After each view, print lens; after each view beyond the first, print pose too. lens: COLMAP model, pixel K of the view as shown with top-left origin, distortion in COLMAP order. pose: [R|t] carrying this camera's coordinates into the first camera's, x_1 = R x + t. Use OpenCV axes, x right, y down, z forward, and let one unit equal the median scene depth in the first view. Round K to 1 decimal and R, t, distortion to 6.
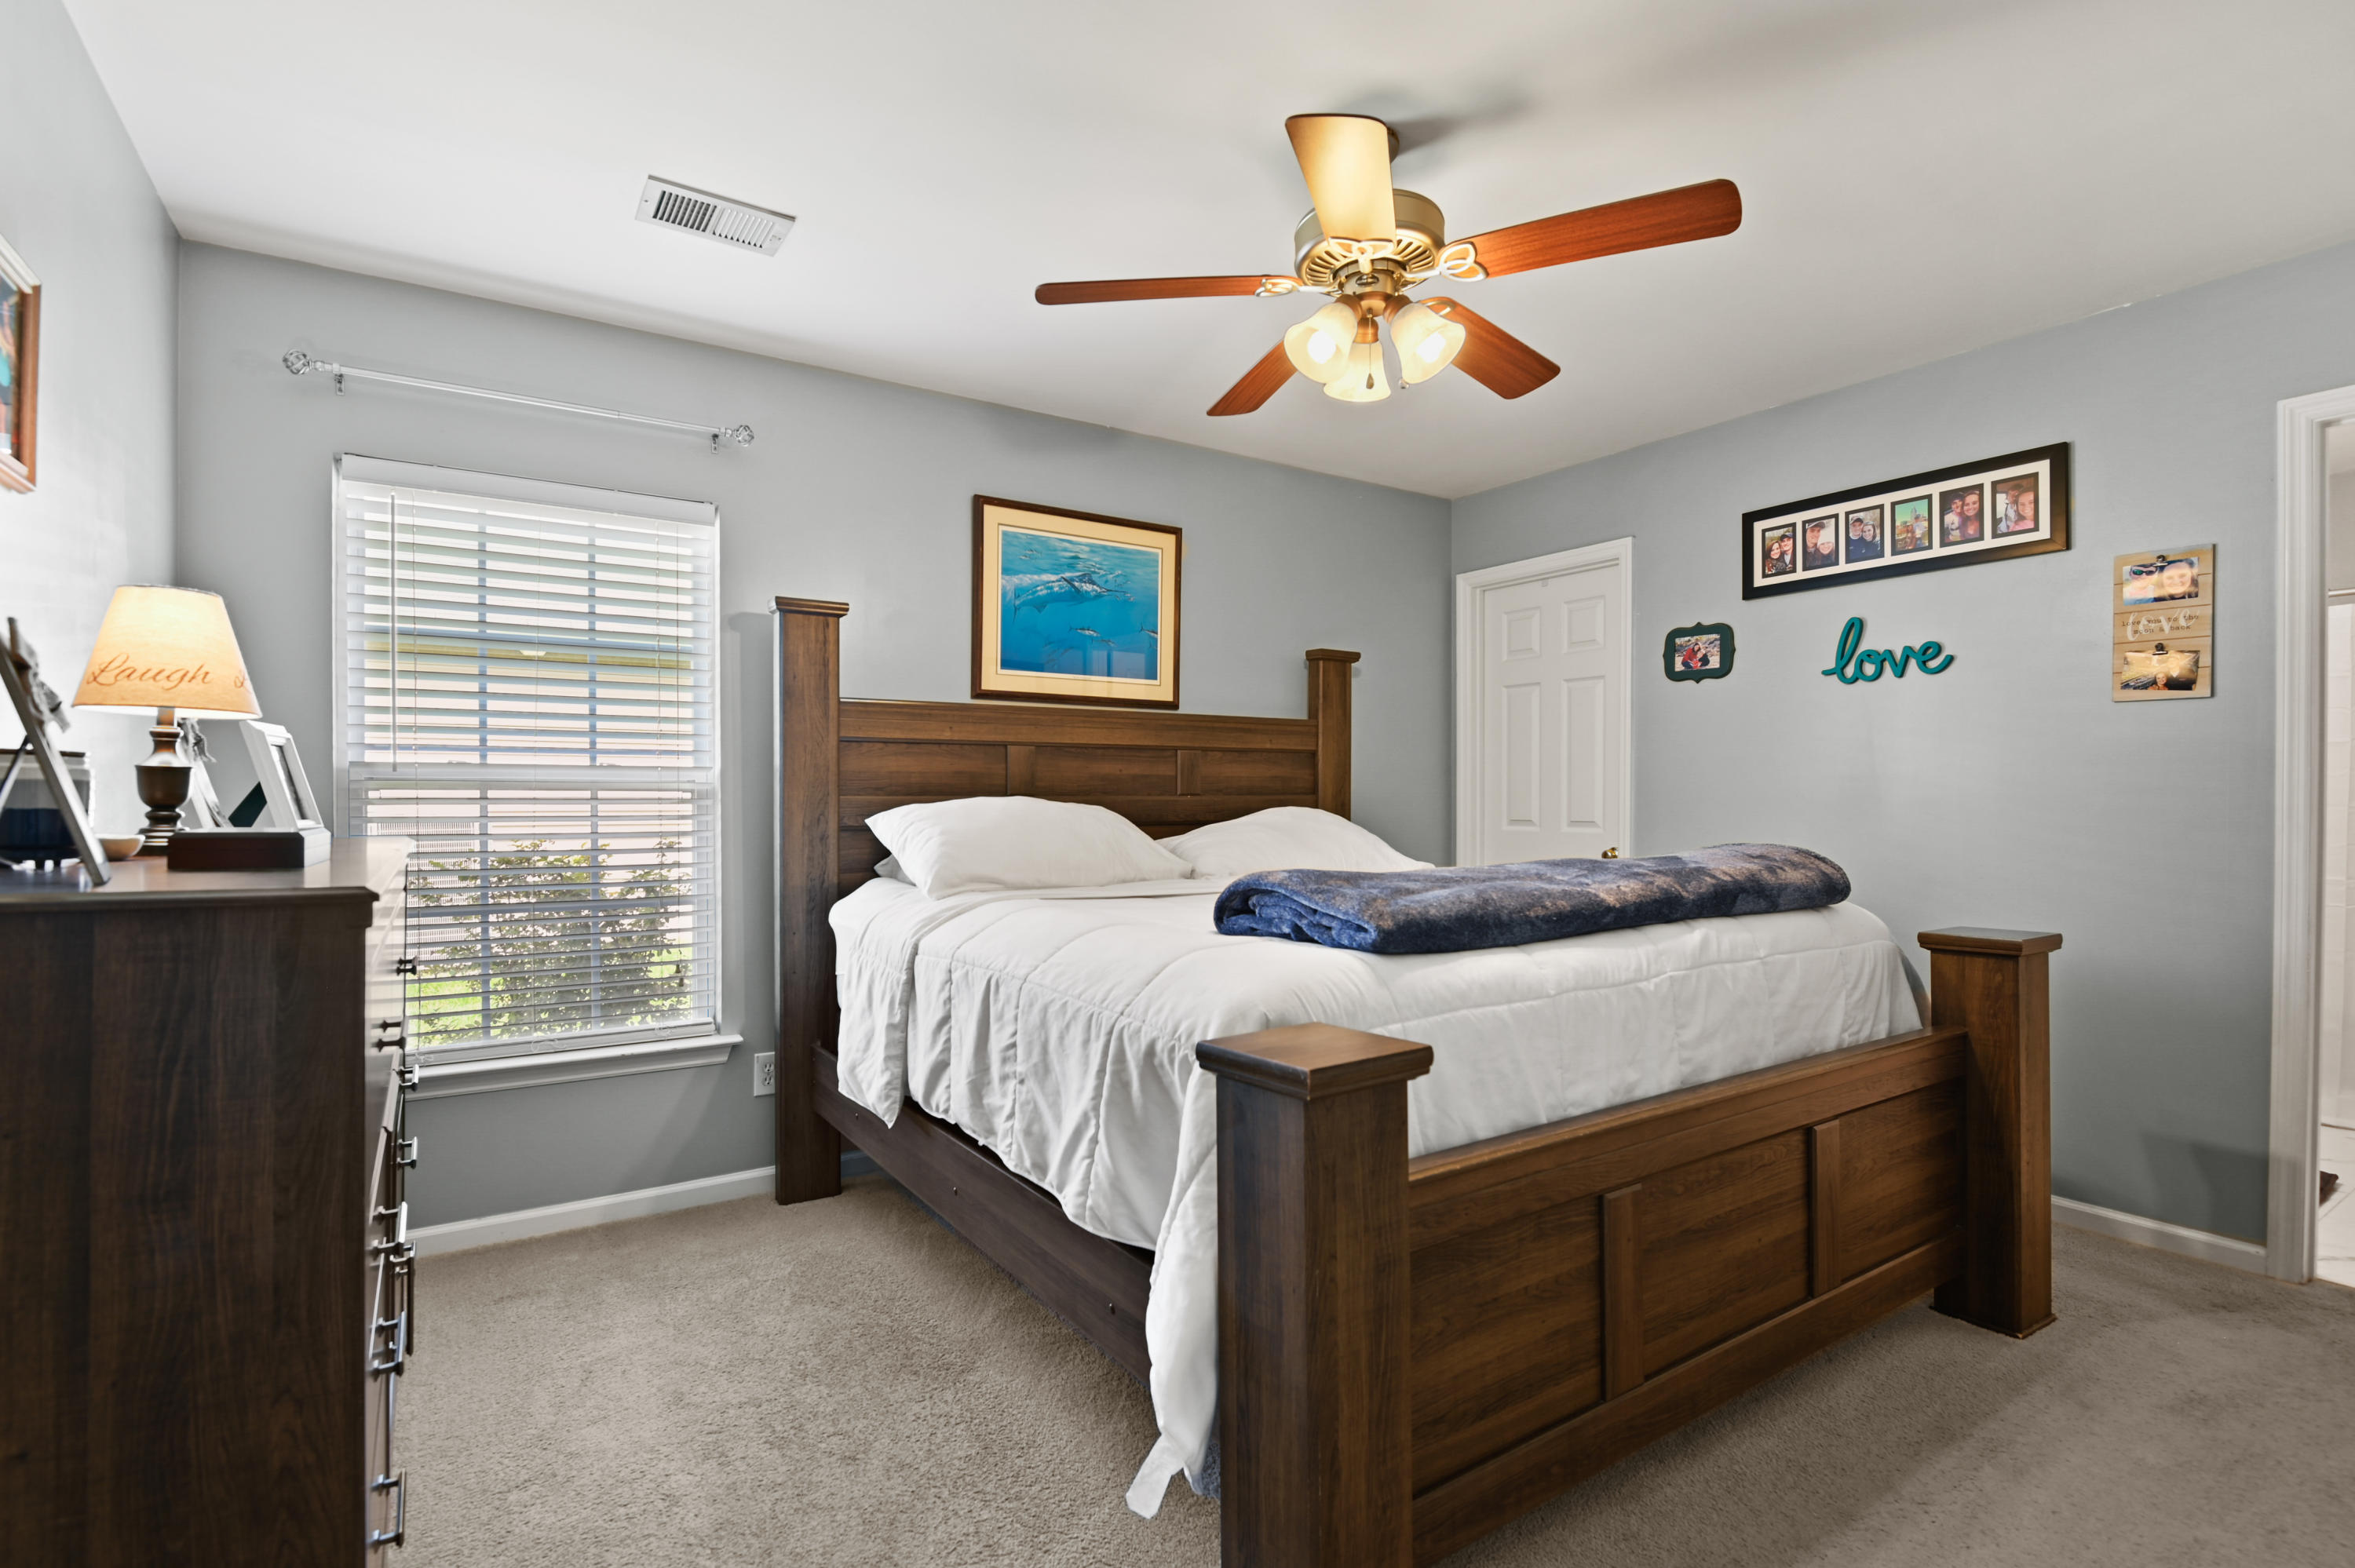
lens RADIAL K [[1098.1, 0, 1180.5], [0, 1098.1, 792.7], [0, 0, 1]] dist [-0.010790, -0.002312]
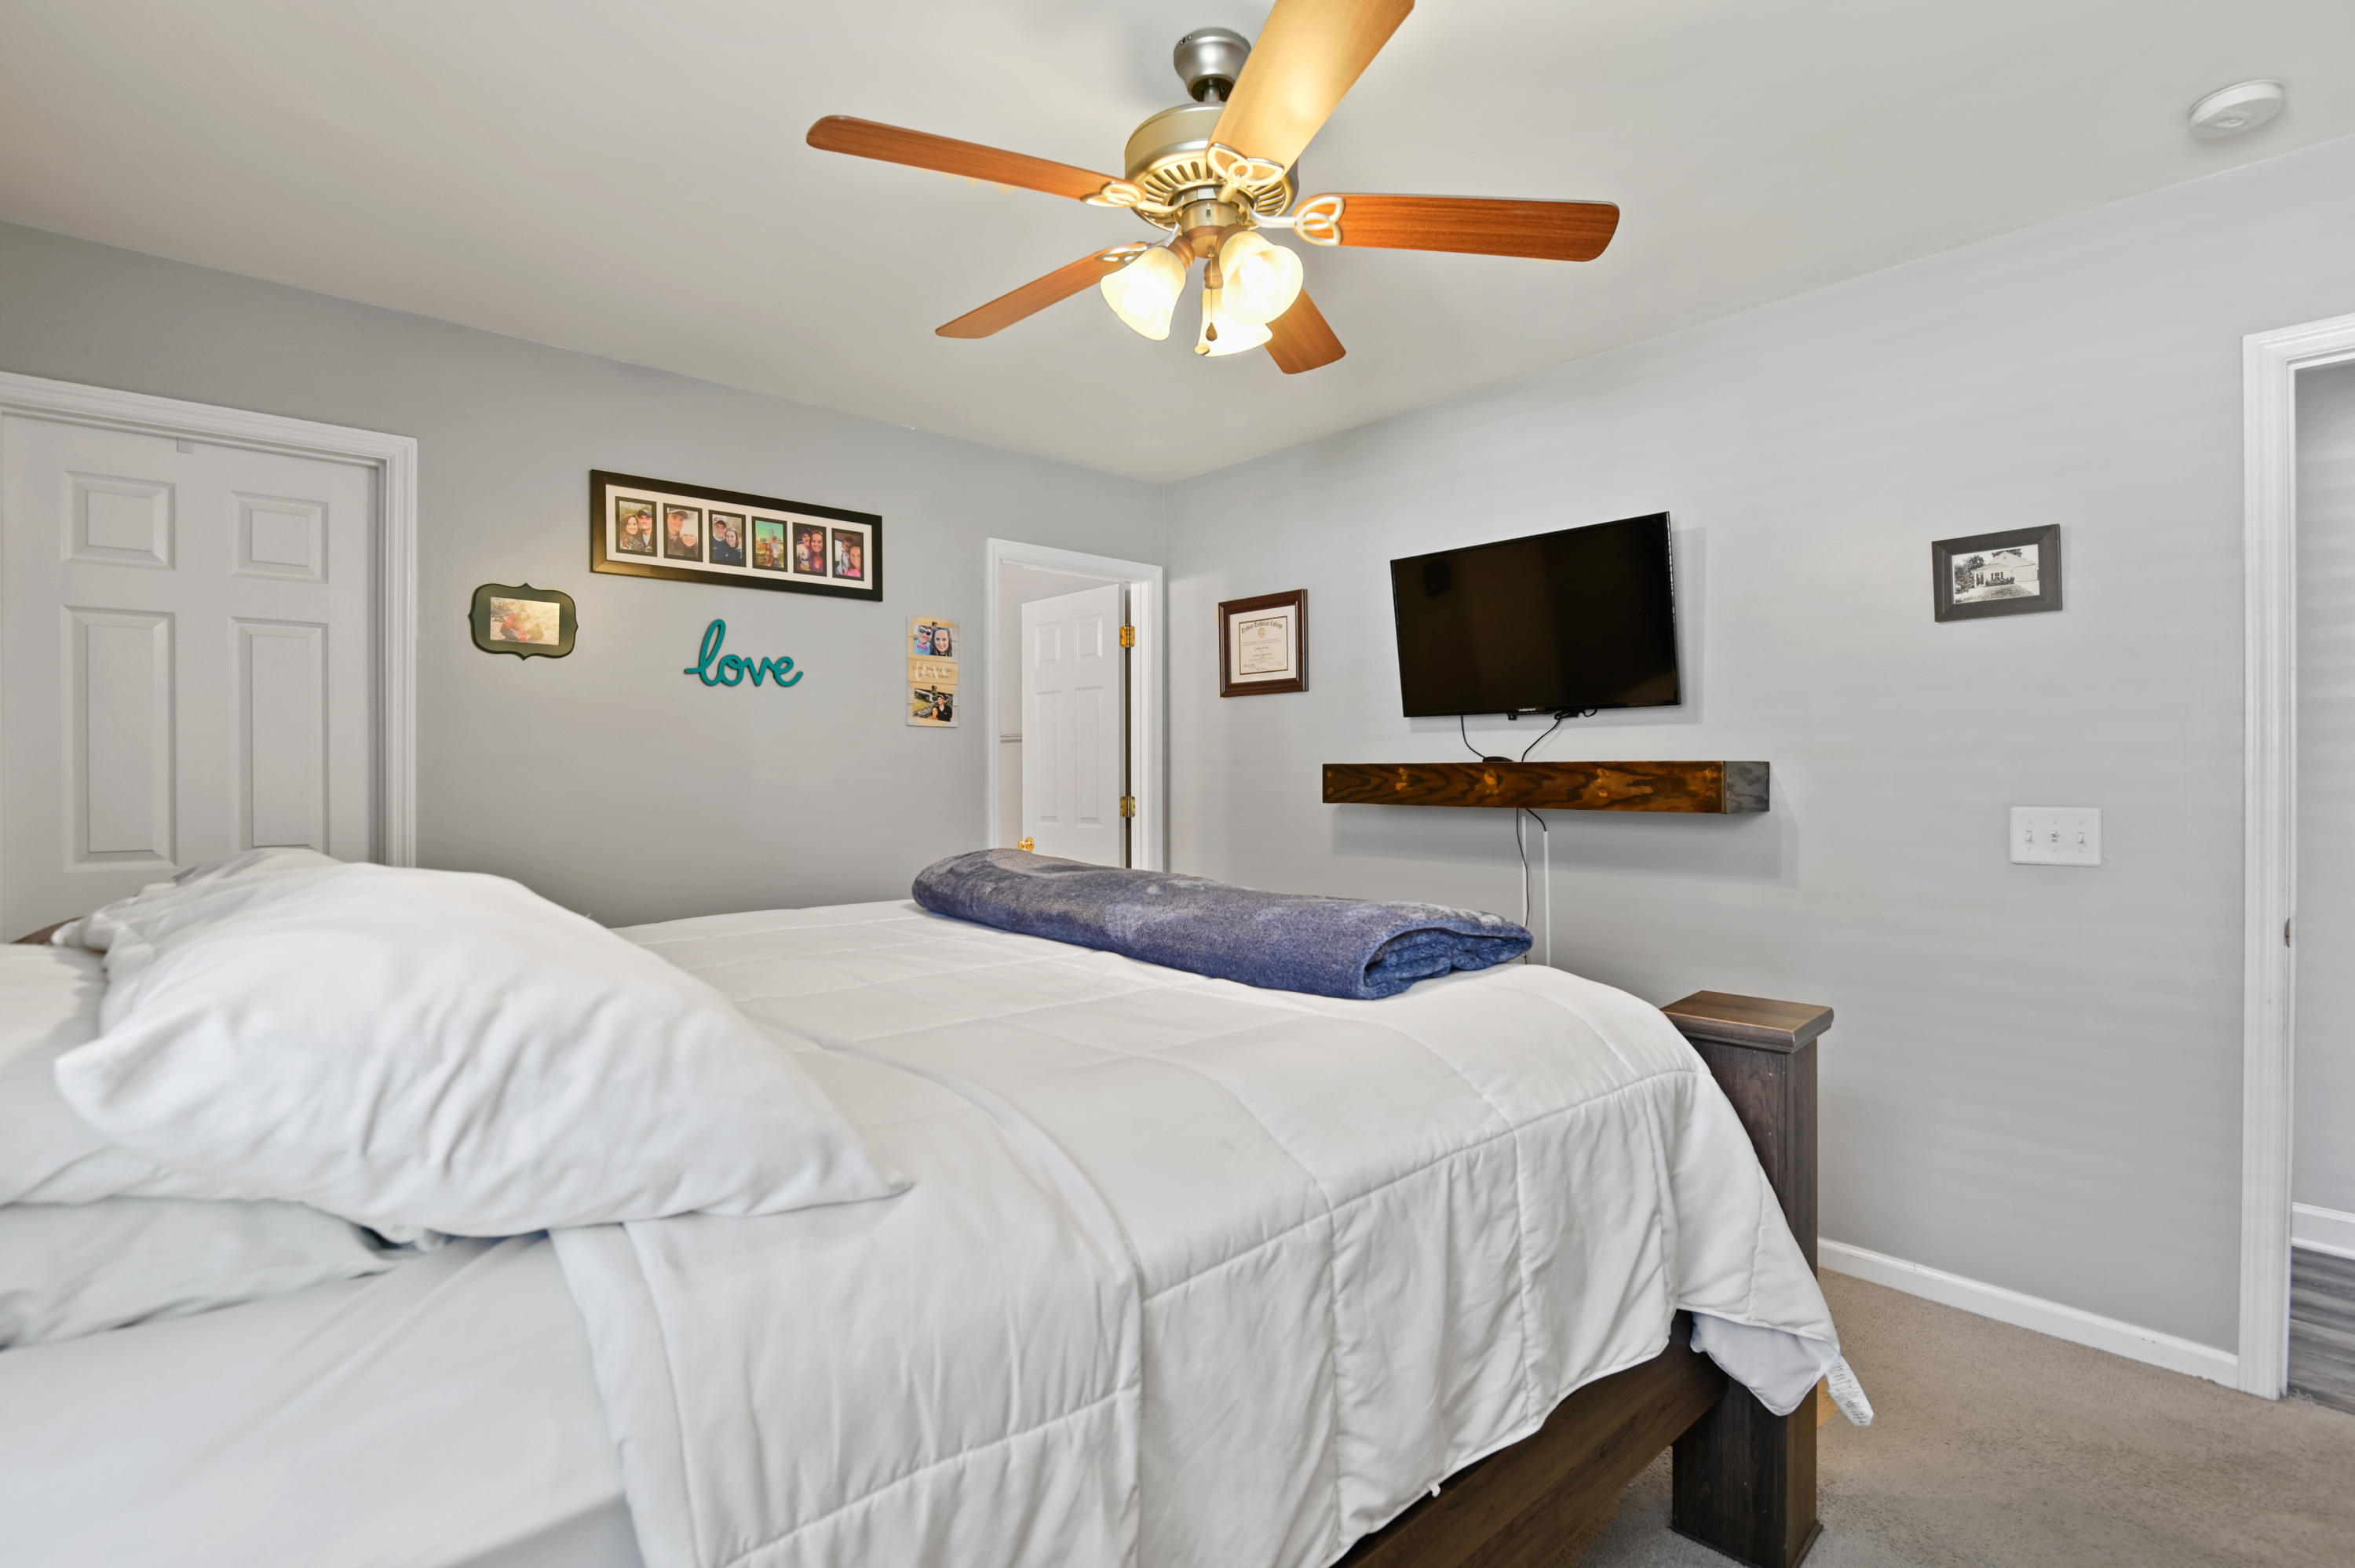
lens RADIAL K [[1098.1, 0, 1182.0], [0, 1098.1, 780.6], [0, 0, 1]] dist [-0.010790, -0.002312]
pose [[-0.146927, -0.003616, 0.989141, -0.435161], [-0.000149, 0.999993, 0.003633, -0.018346], [-0.989147, 0.000387, -0.146927, 0.741348]]
